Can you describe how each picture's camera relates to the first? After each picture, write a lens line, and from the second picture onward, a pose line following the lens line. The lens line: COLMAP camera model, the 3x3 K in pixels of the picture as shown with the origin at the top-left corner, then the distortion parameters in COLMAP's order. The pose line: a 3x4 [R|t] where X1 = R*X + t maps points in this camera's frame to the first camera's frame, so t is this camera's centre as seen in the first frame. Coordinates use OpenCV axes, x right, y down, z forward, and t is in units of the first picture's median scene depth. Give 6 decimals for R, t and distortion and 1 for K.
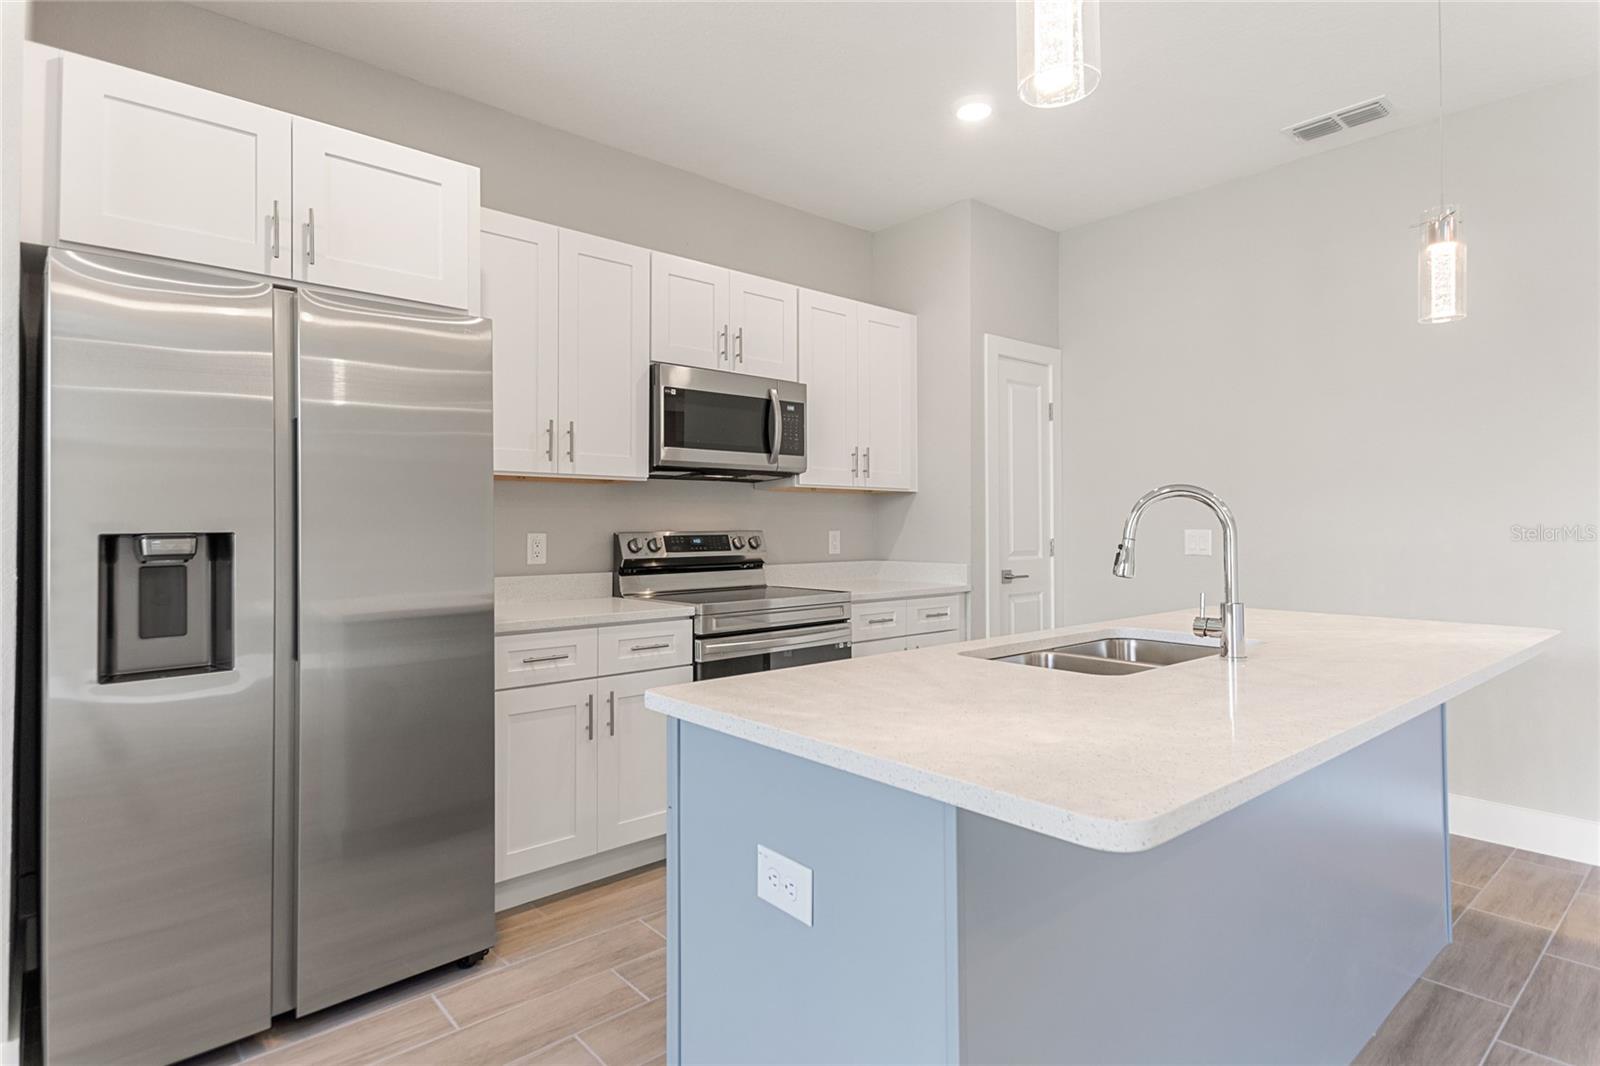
lens RADIAL K [[837.9, 0, 797.5], [0, 837.9, 517.8], [0, 0, 1]] dist [0.037650, 0.000099]
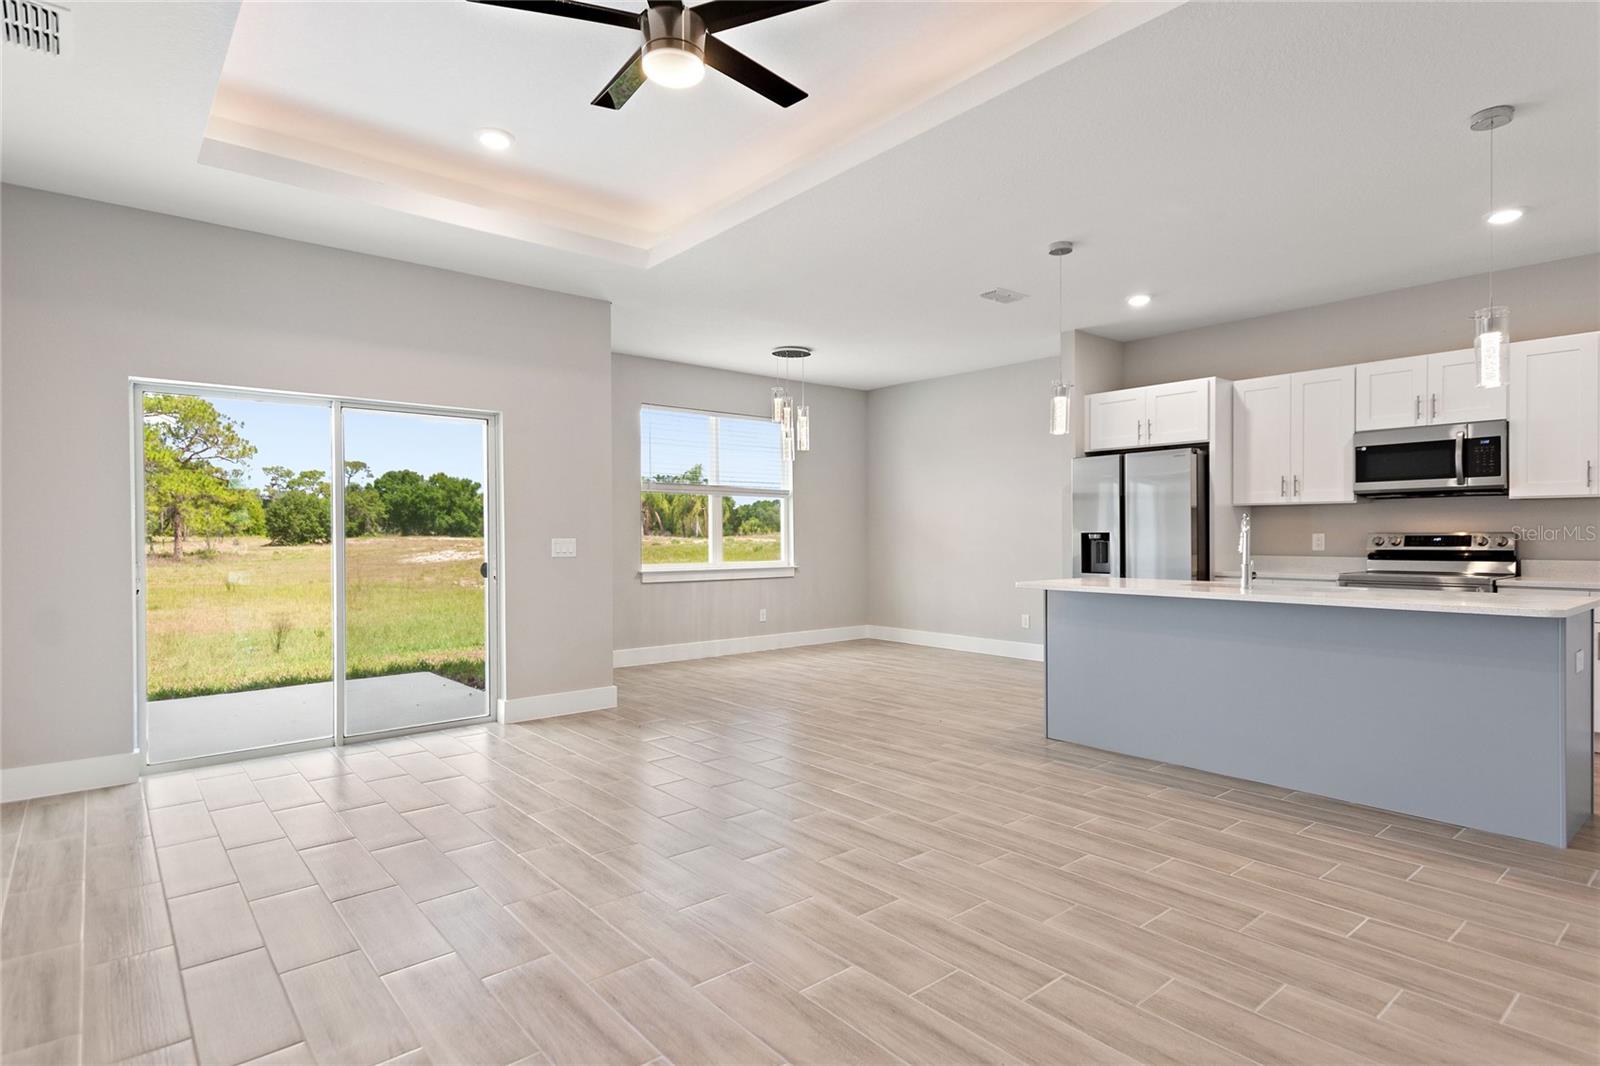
lens RADIAL K [[827.5, 0, 792.4], [0, 827.5, 534.2], [0, 0, 1]] dist [0.030330, -0.001446]
pose [[-0.018371, 0.007478, -0.999803, 1.411070], [0.015138, 0.999859, 0.007200, -0.009028], [0.999717, -0.015002, -0.018482, -0.094456]]
